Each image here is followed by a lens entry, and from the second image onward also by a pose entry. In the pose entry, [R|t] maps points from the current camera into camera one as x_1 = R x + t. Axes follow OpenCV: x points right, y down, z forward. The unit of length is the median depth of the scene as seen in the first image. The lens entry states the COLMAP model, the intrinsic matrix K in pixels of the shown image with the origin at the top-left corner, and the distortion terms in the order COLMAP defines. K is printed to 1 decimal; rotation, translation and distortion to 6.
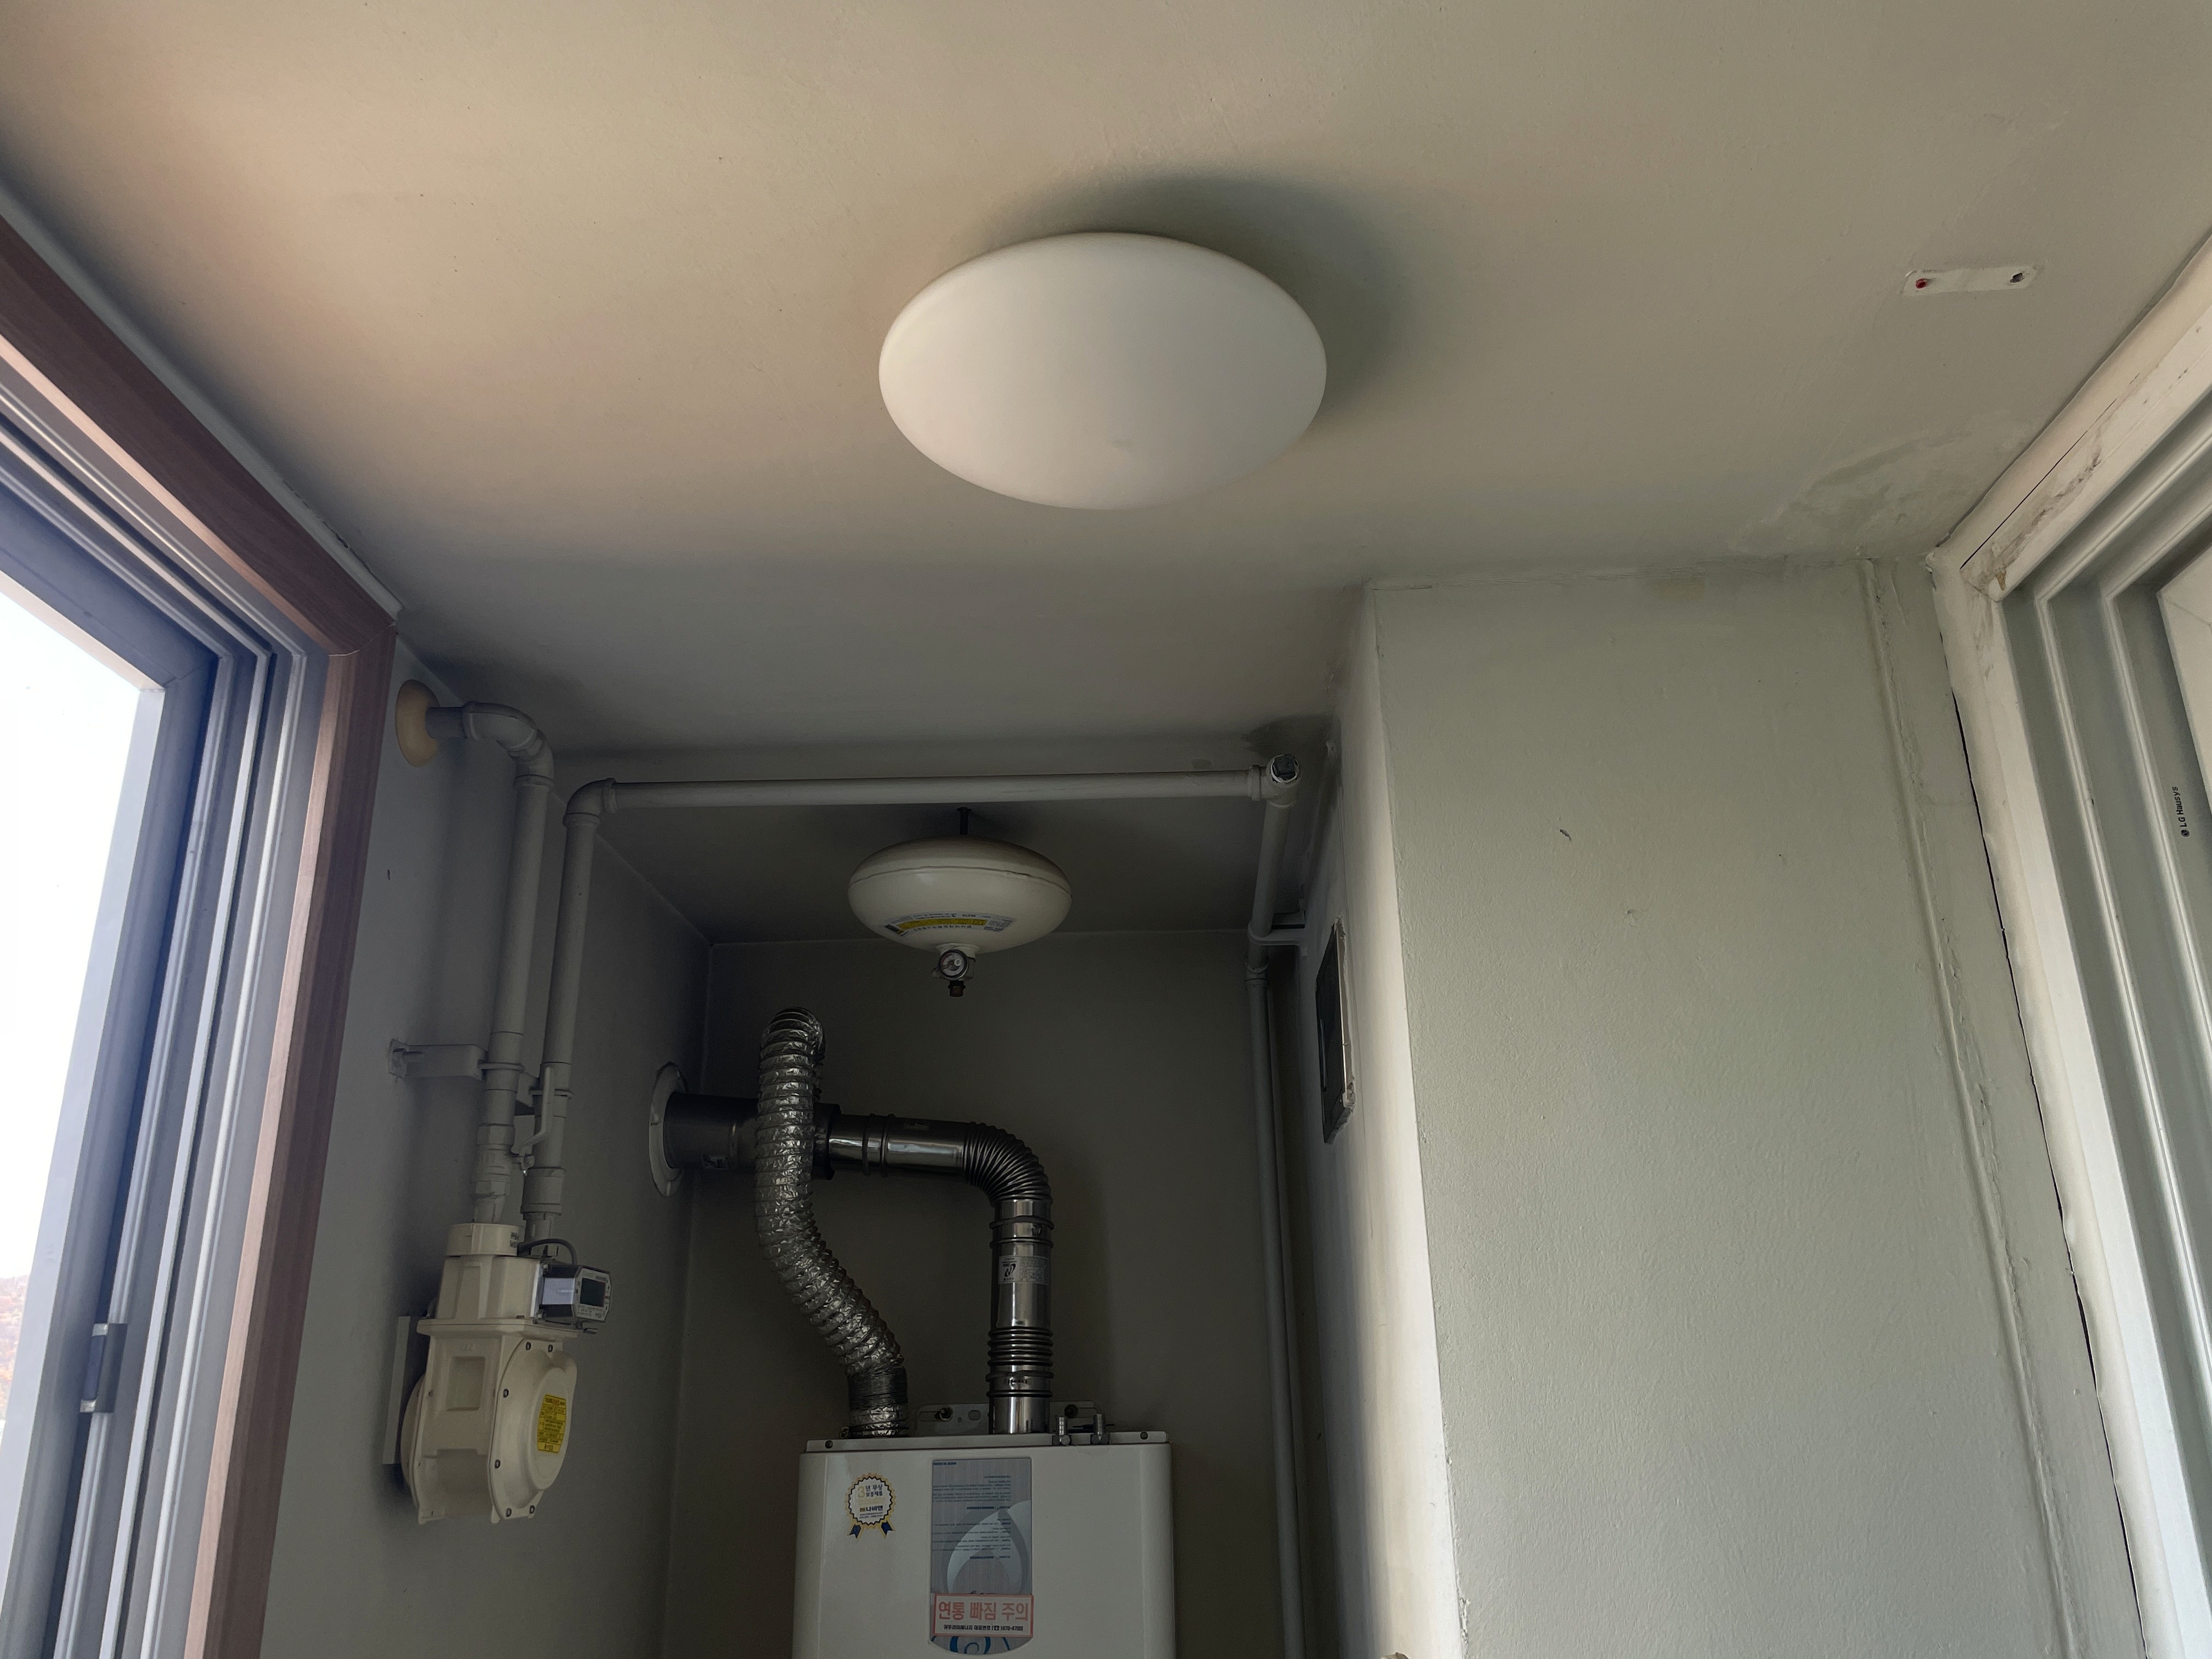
lens RADIAL K [[1656.8, 0, 1096.3], [0, 1656.8, 834.0], [0, 0, 1]] dist [0.071074, -0.071857]
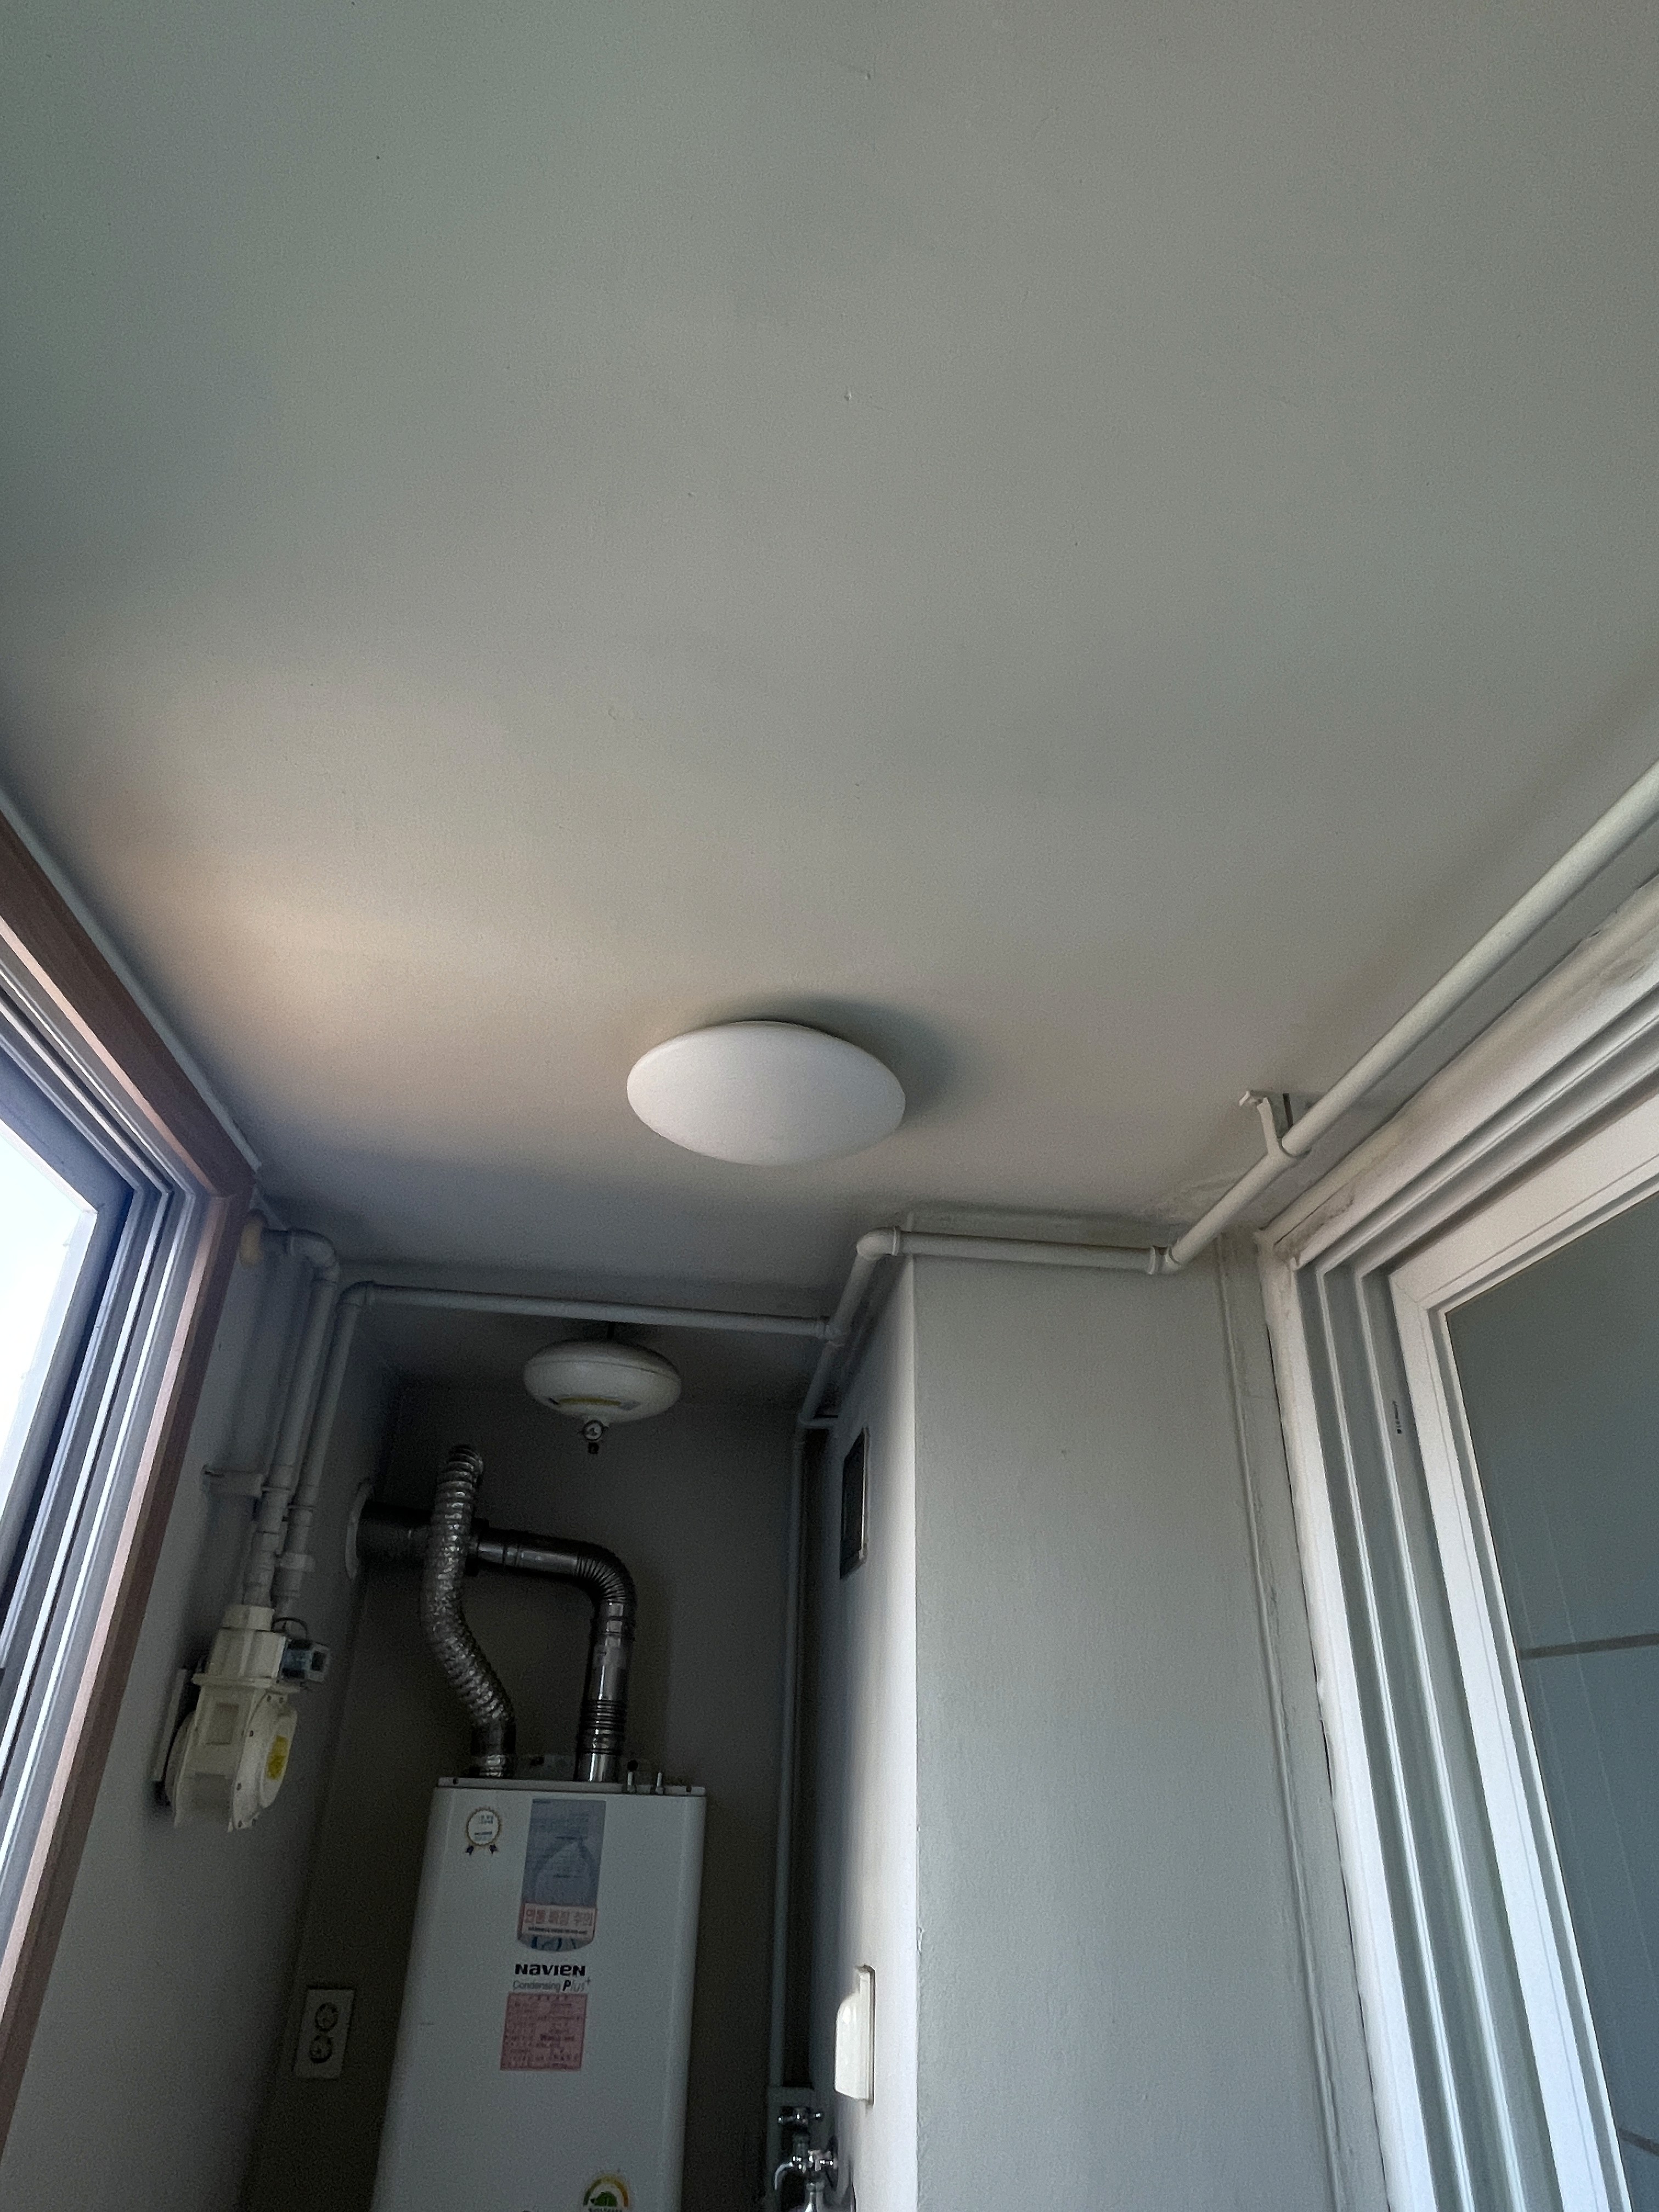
lens RADIAL K [[1262.9, 0, 792.2], [0, 1262.9, 1096.7], [0, 0, 1]] dist [-0.017031, 0.000717]
pose [[0.989818, 0.109004, 0.091531, -0.058170], [-0.094410, 0.984026, -0.150926, -0.067548], [-0.106521, 0.140748, 0.984298, -0.135936]]
